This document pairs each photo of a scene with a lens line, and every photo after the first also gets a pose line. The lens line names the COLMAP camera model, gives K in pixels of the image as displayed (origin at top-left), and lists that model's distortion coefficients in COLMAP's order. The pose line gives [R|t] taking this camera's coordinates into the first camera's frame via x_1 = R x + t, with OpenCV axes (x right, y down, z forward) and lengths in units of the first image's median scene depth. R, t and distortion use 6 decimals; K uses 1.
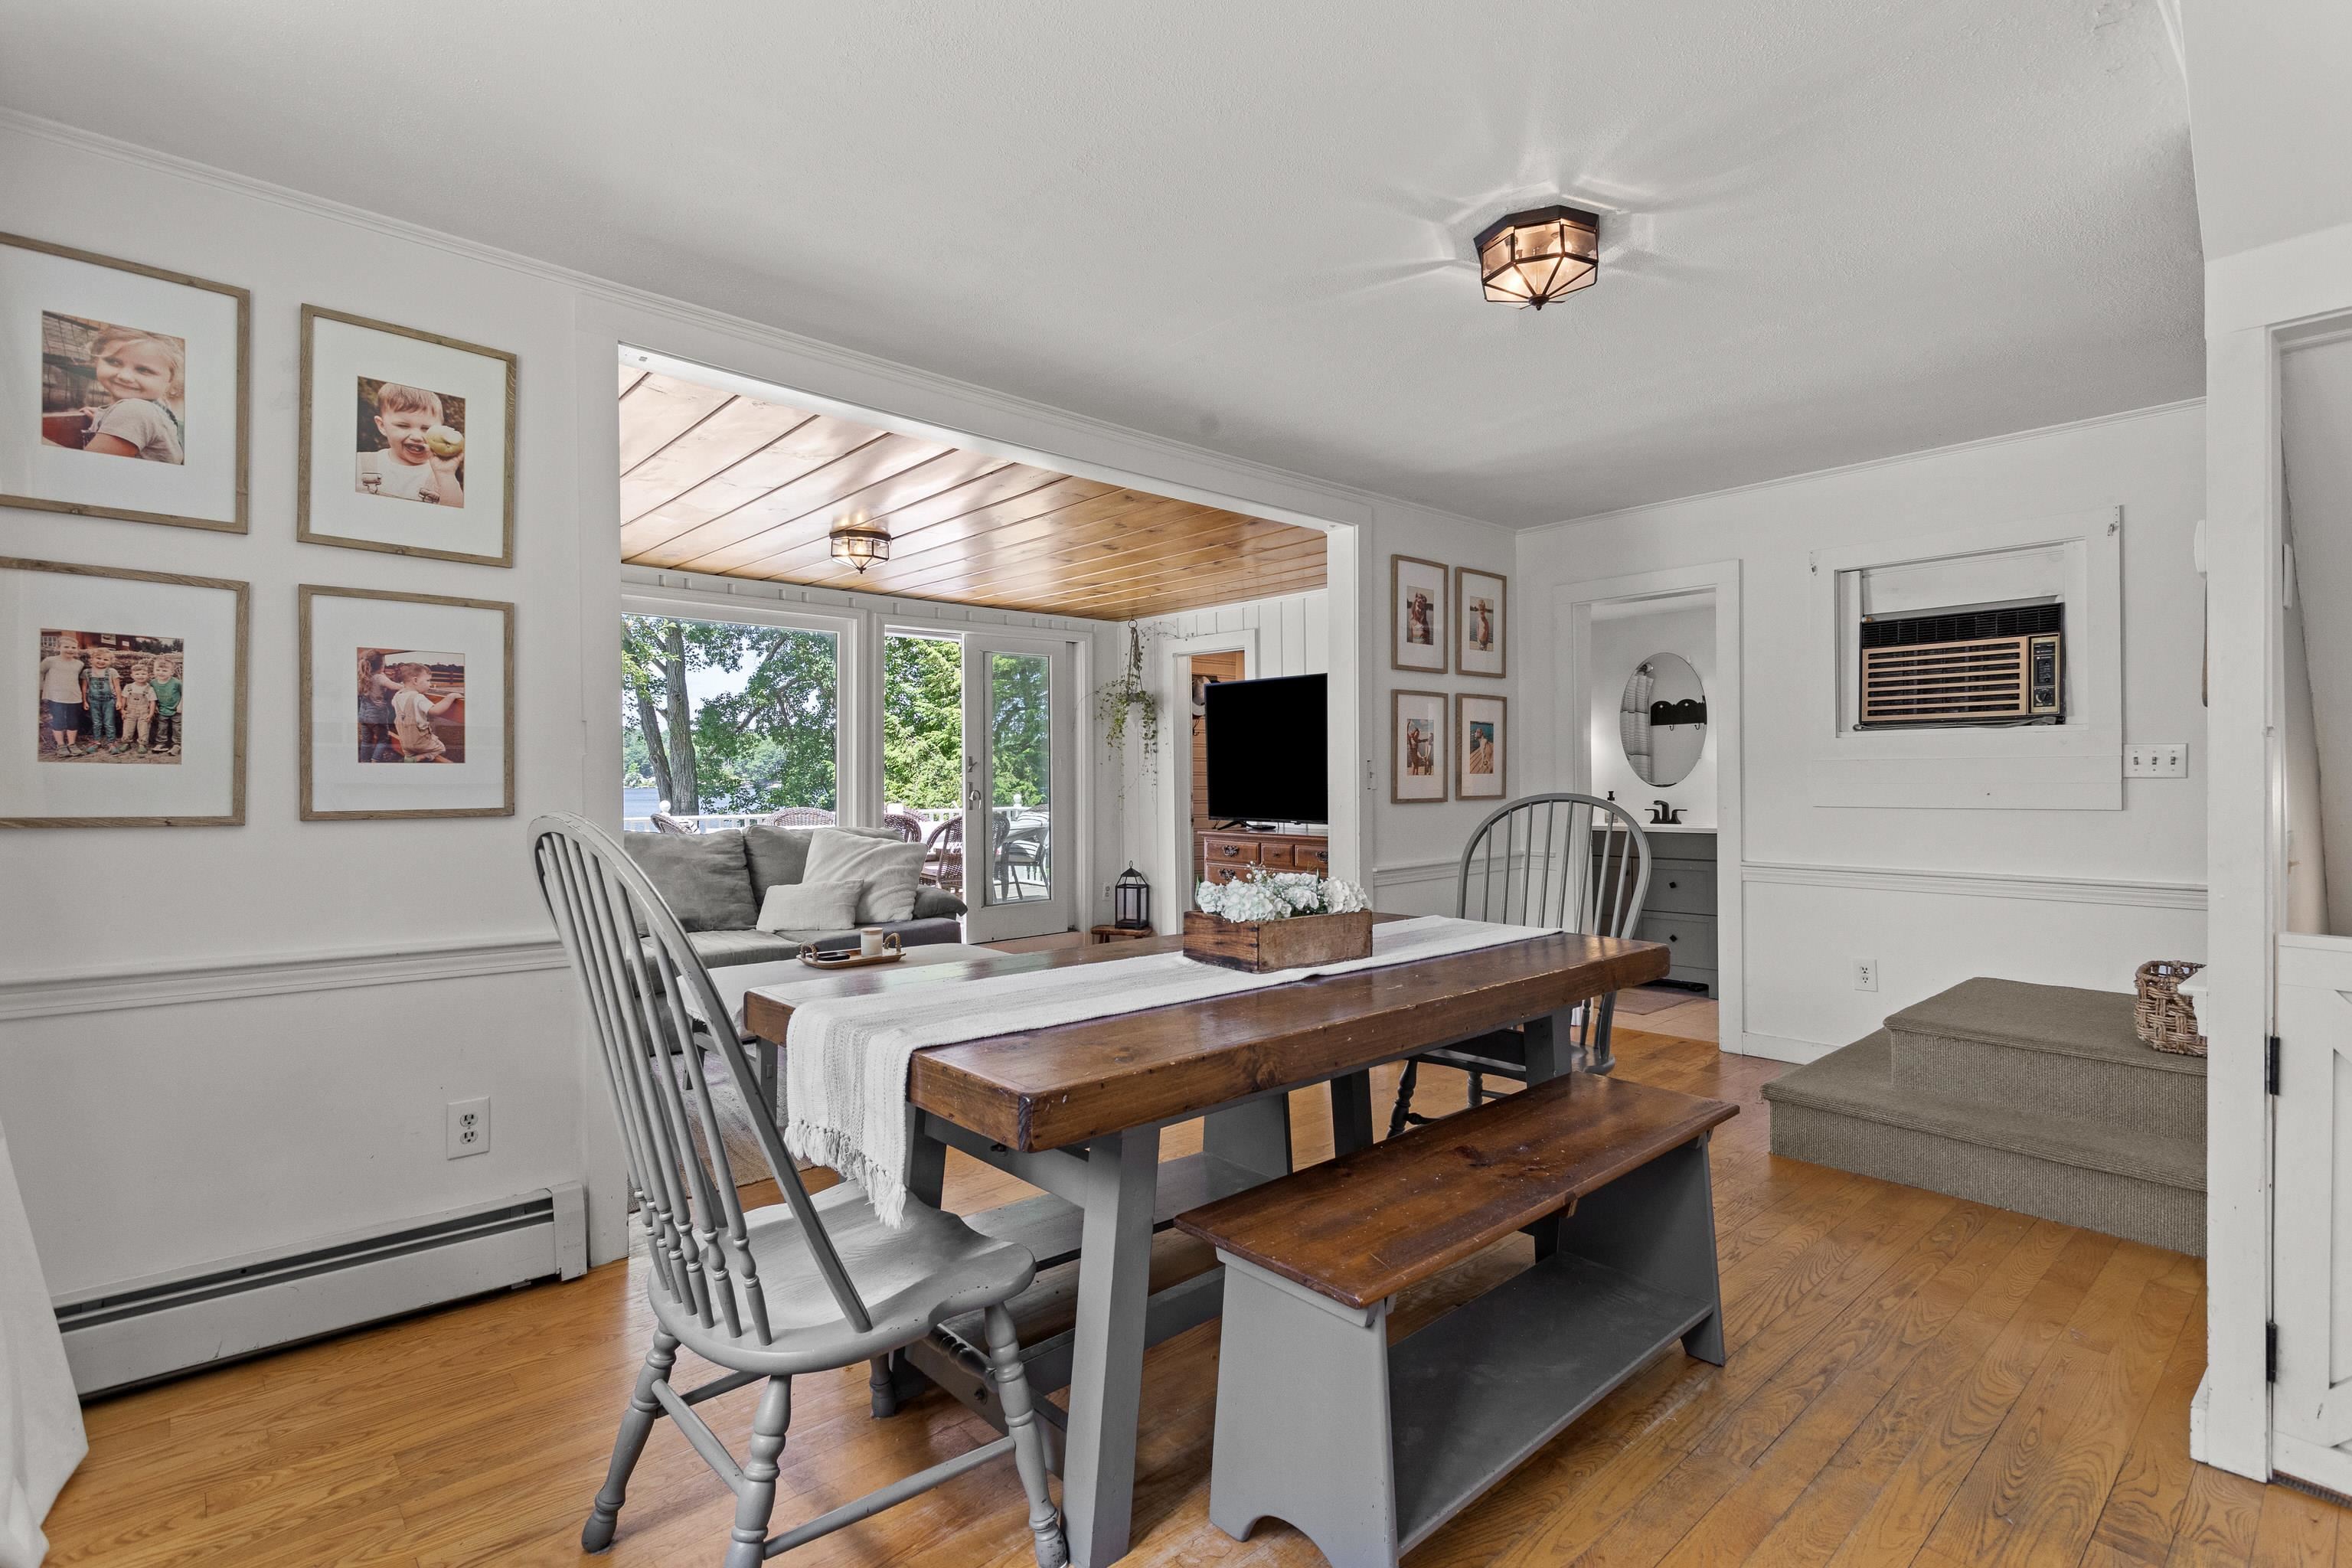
lens RADIAL K [[1110.1, 0, 1185.3], [0, 1110.1, 776.5], [0, 0, 1]] dist [-0.011305, 0.000161]
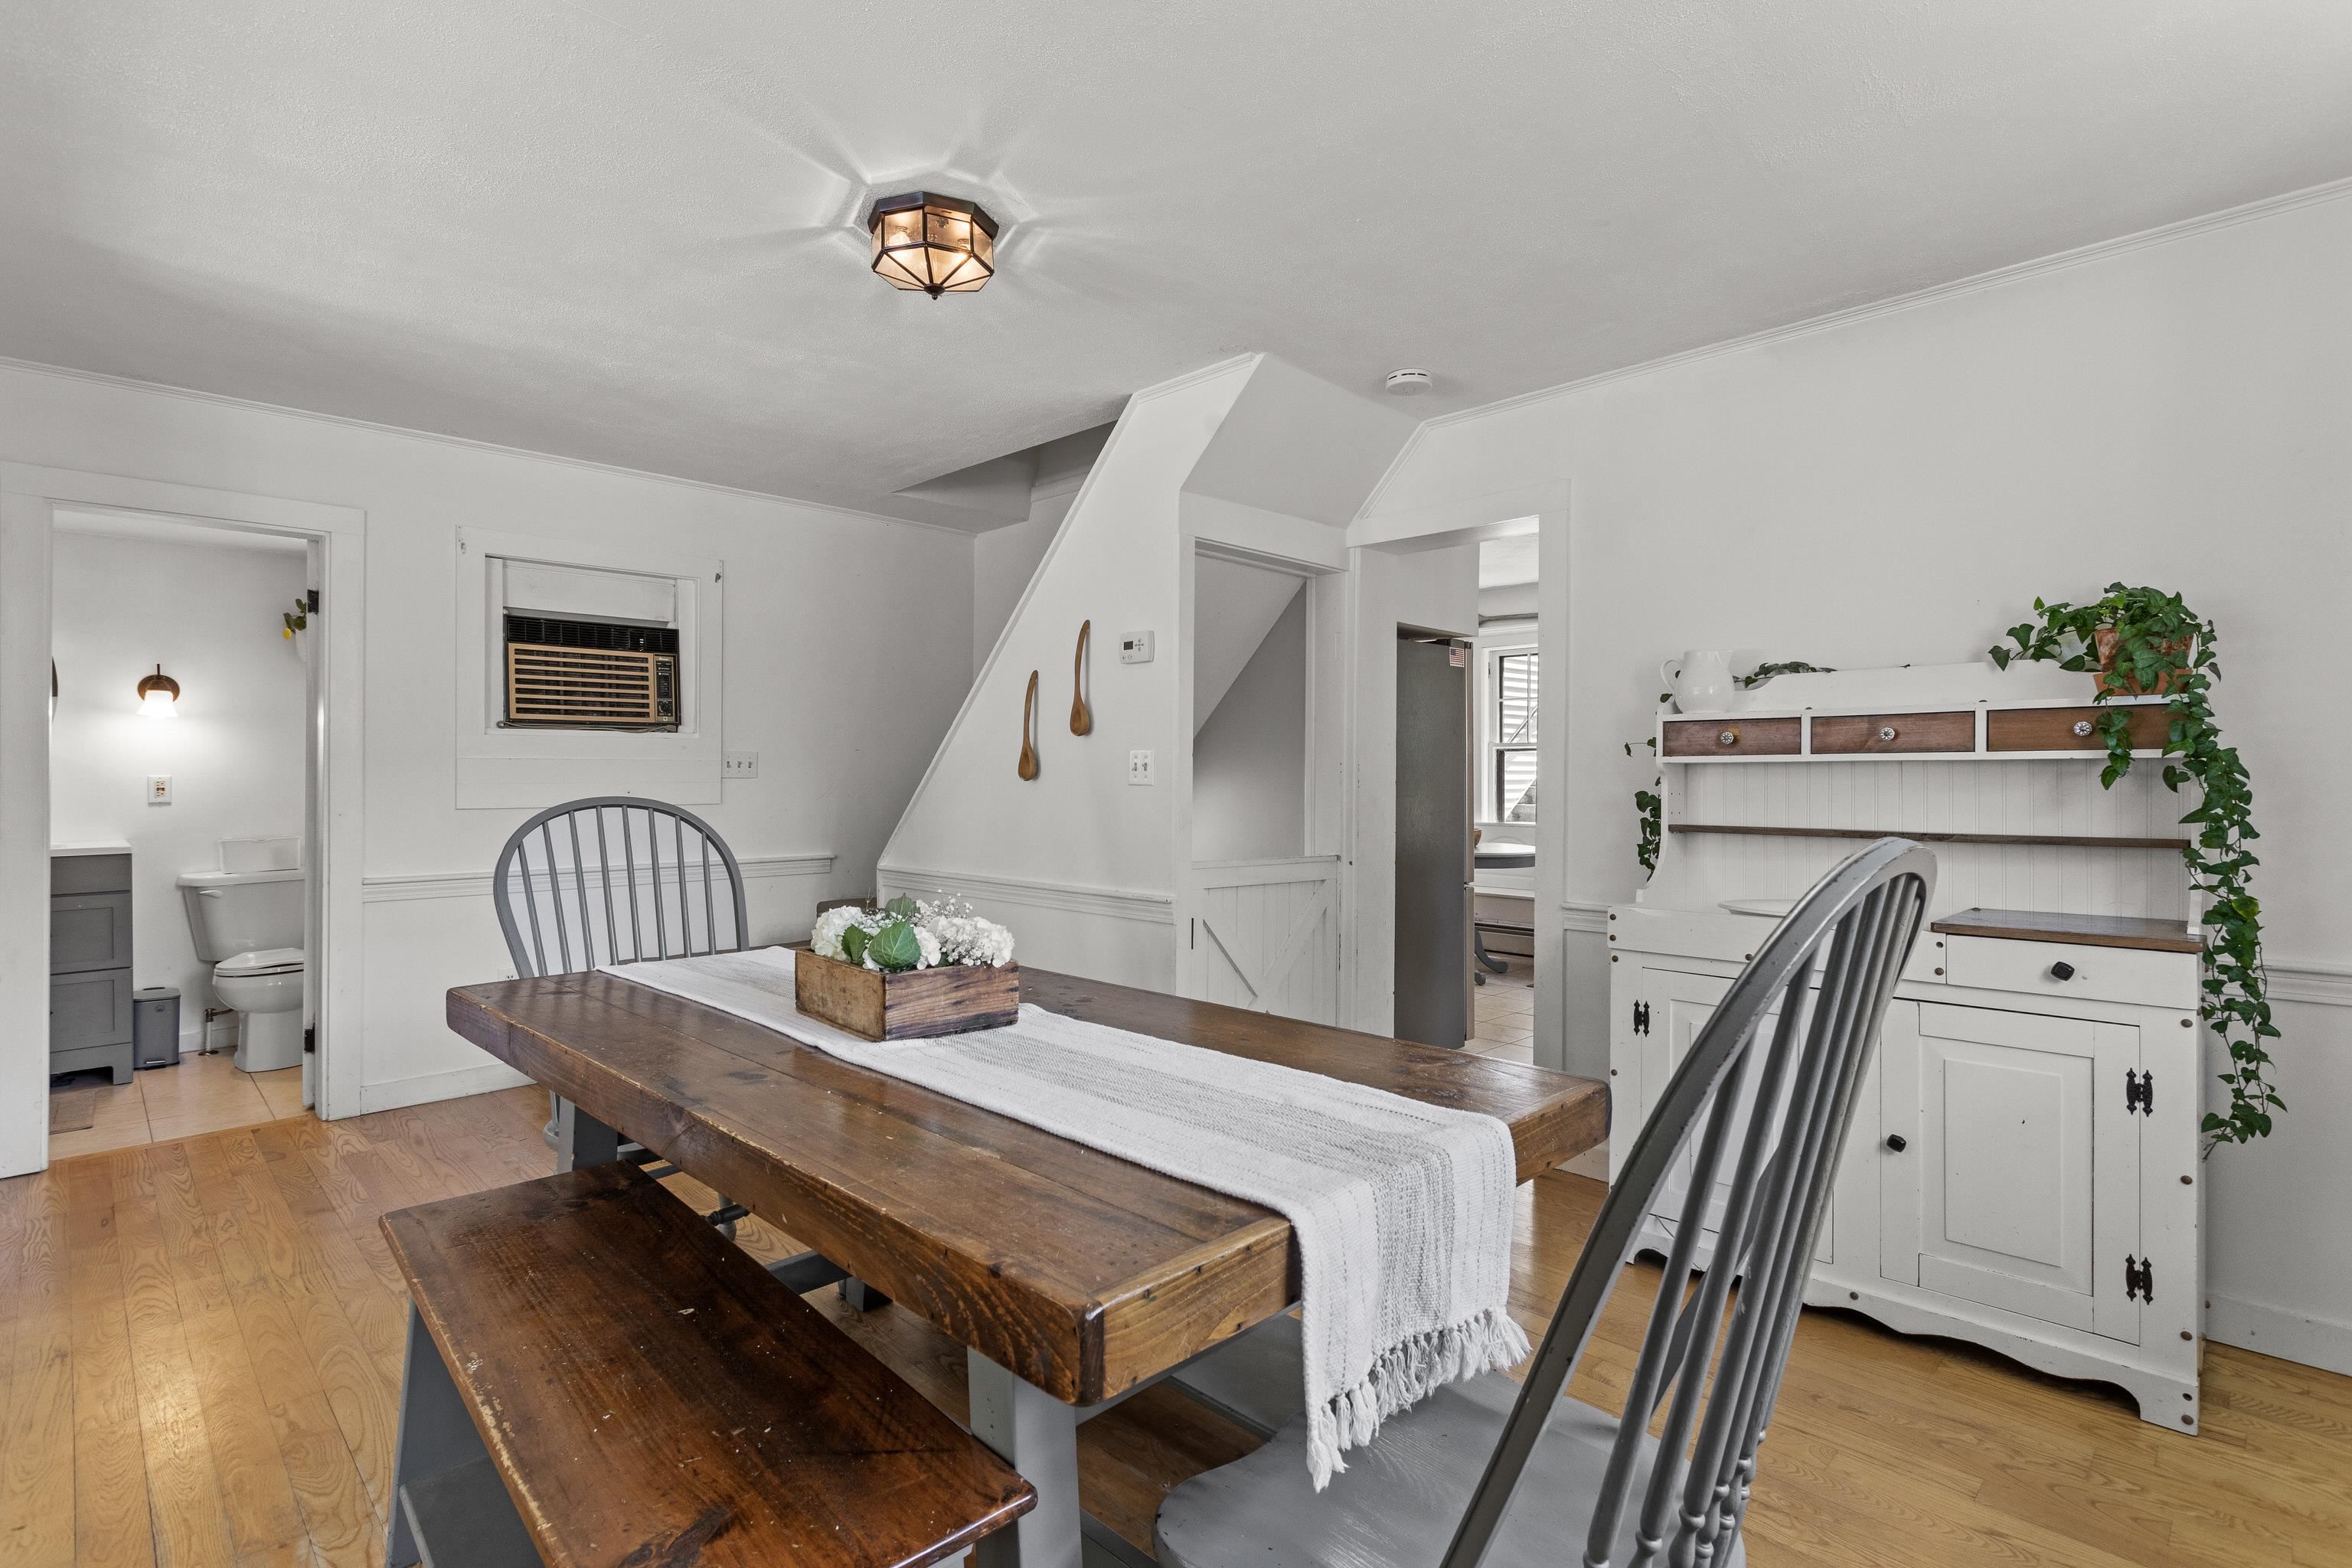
lens RADIAL K [[1110.1, 0, 1185.1], [0, 1110.1, 785.0], [0, 0, 1]] dist [-0.011305, 0.000161]
pose [[-0.062844, -0.007446, 0.997996, -0.402050], [-0.002756, 0.999970, 0.007287, -0.000773], [-0.998020, -0.002293, -0.062863, 0.501066]]
